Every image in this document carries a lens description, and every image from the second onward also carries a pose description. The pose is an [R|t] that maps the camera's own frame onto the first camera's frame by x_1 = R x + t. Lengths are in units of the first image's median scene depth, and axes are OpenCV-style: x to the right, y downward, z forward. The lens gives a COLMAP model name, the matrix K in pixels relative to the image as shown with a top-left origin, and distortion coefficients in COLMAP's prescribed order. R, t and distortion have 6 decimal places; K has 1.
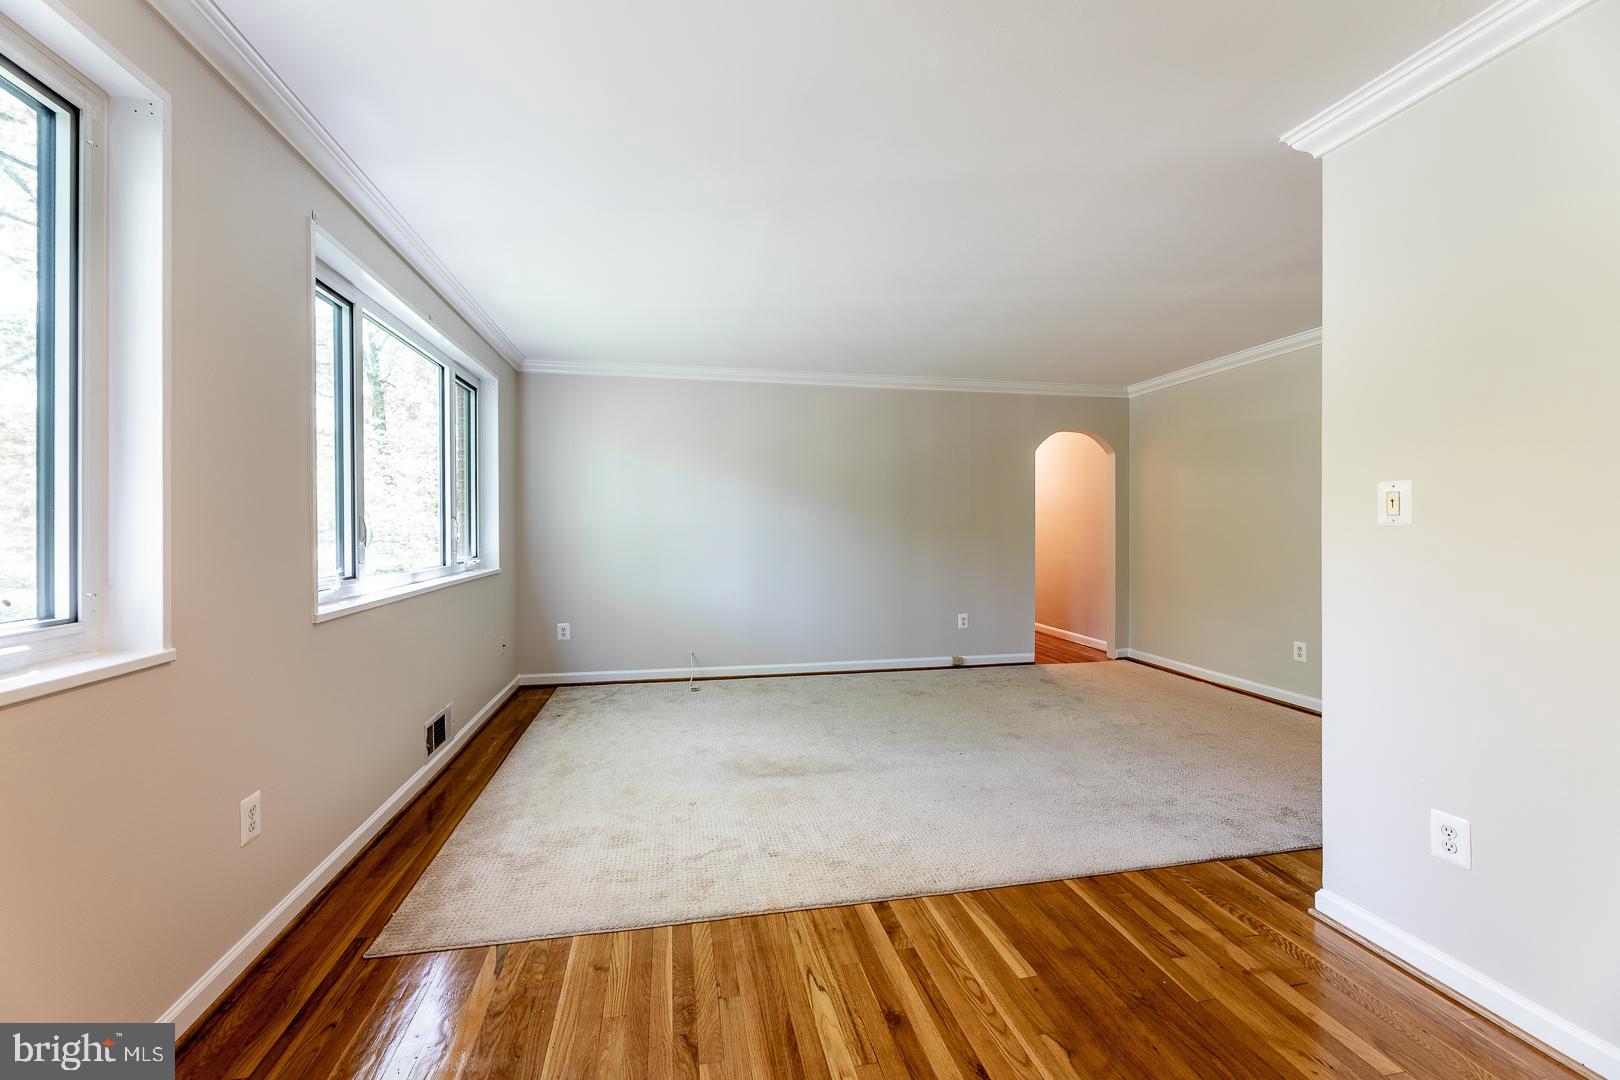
lens RADIAL K [[675.2, 0, 808.2], [0, 675.2, 524.0], [0, 0, 1]] dist [-0.000824, -0.000129]
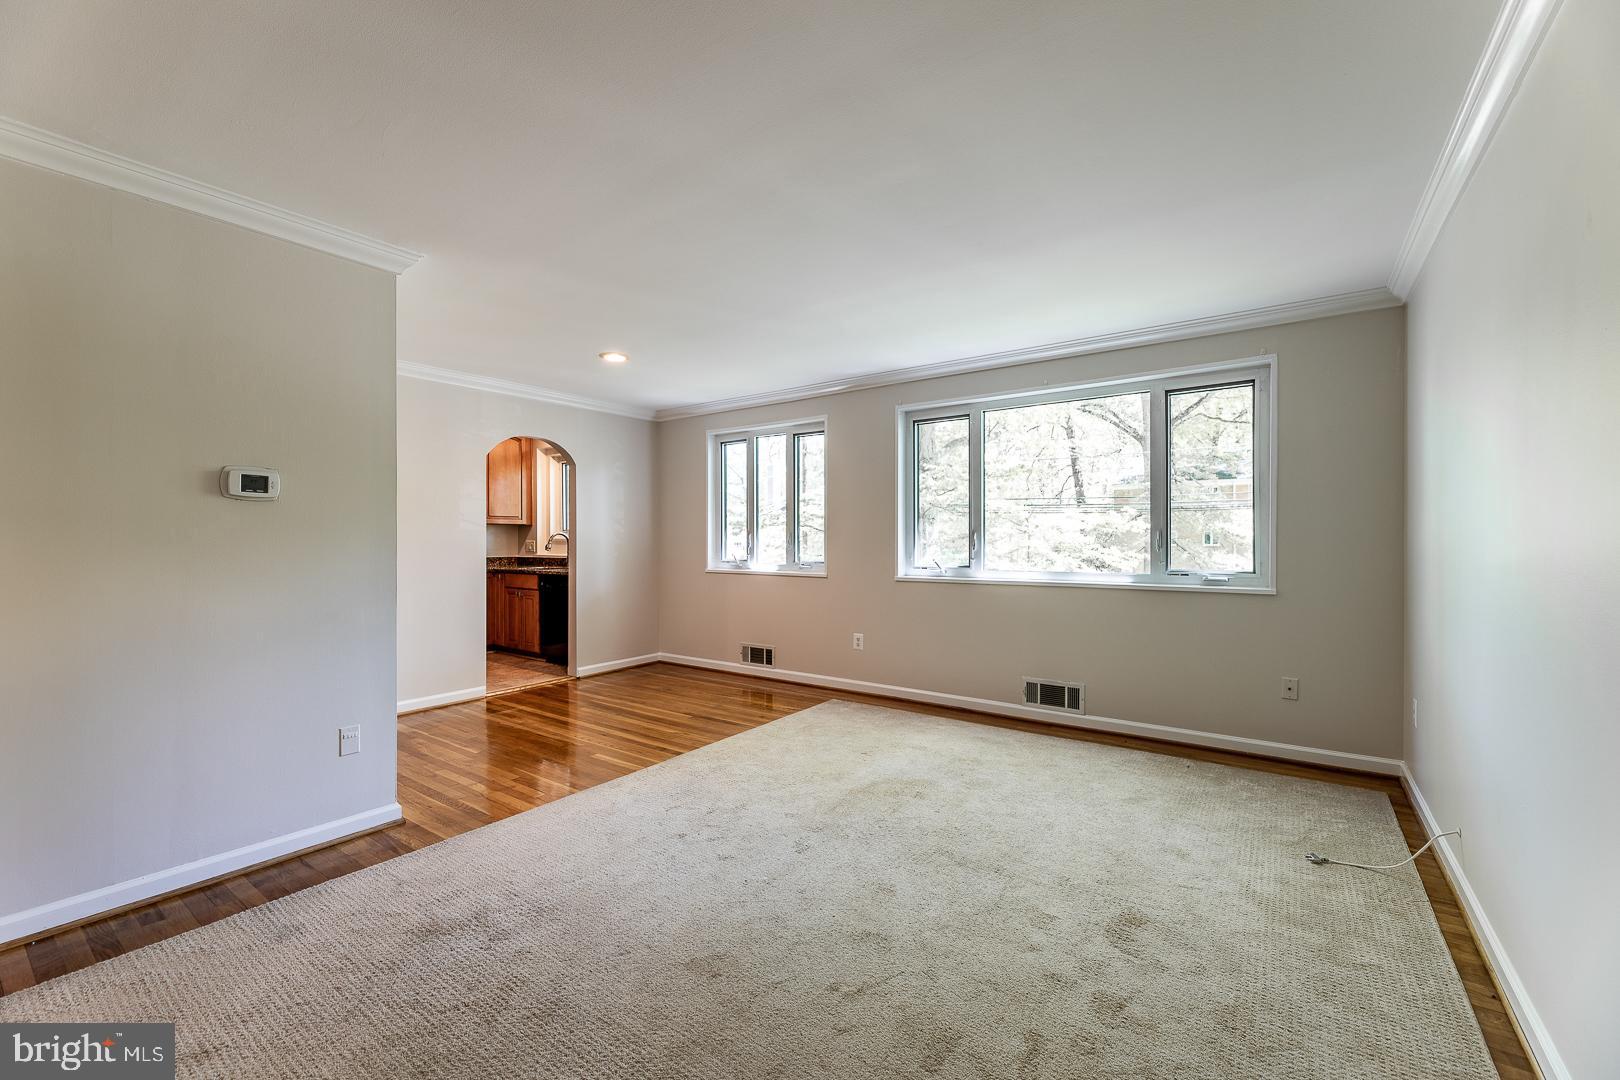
lens RADIAL K [[654.0, 0, 810.0], [0, 654.0, 540.6], [0, 0, 1]] dist [-0.002029, -0.000396]
pose [[-0.736685, 0.006643, -0.676203, 1.152528], [0.005175, 0.999978, 0.004187, 0.000273], [0.676216, -0.000415, -0.736703, 2.838489]]
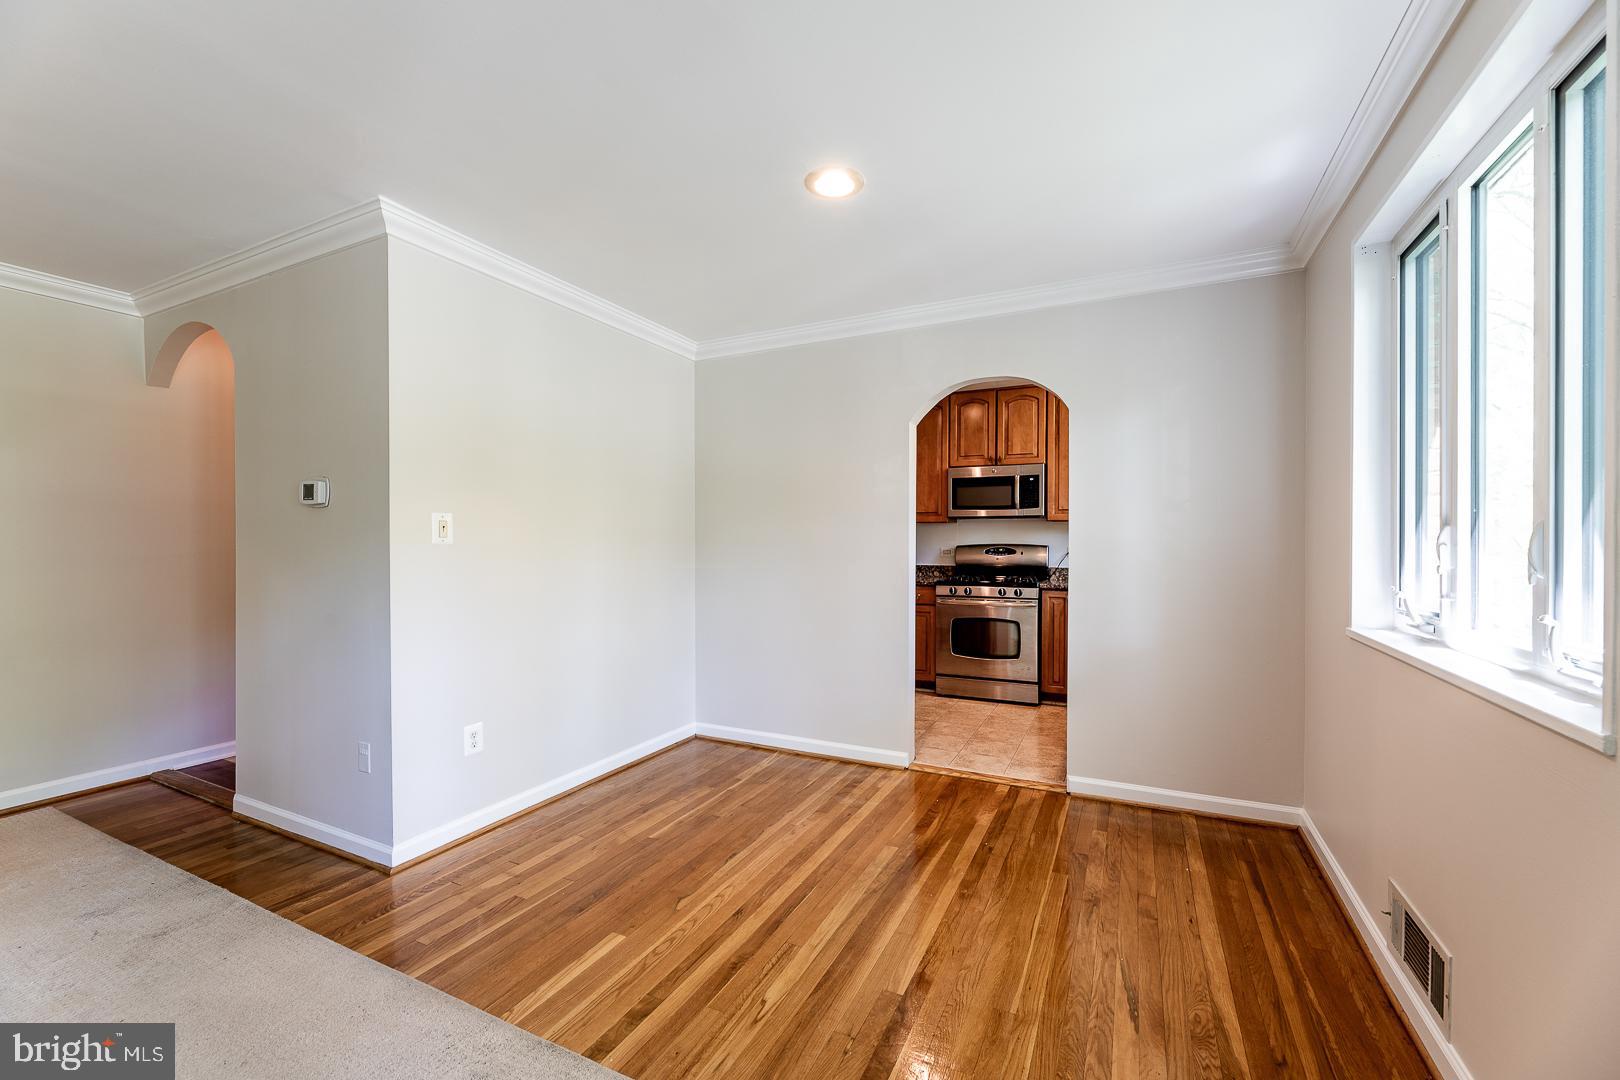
lens RADIAL K [[659.0, 0, 813.7], [0, 659.0, 546.5], [0, 0, 1]] dist [-0.002135, -0.000223]
pose [[-0.791809, -0.001900, 0.610766, -0.600555], [0.000954, 0.999990, 0.004348, 0.001390], [-0.610769, 0.004026, -0.791799, 1.622927]]
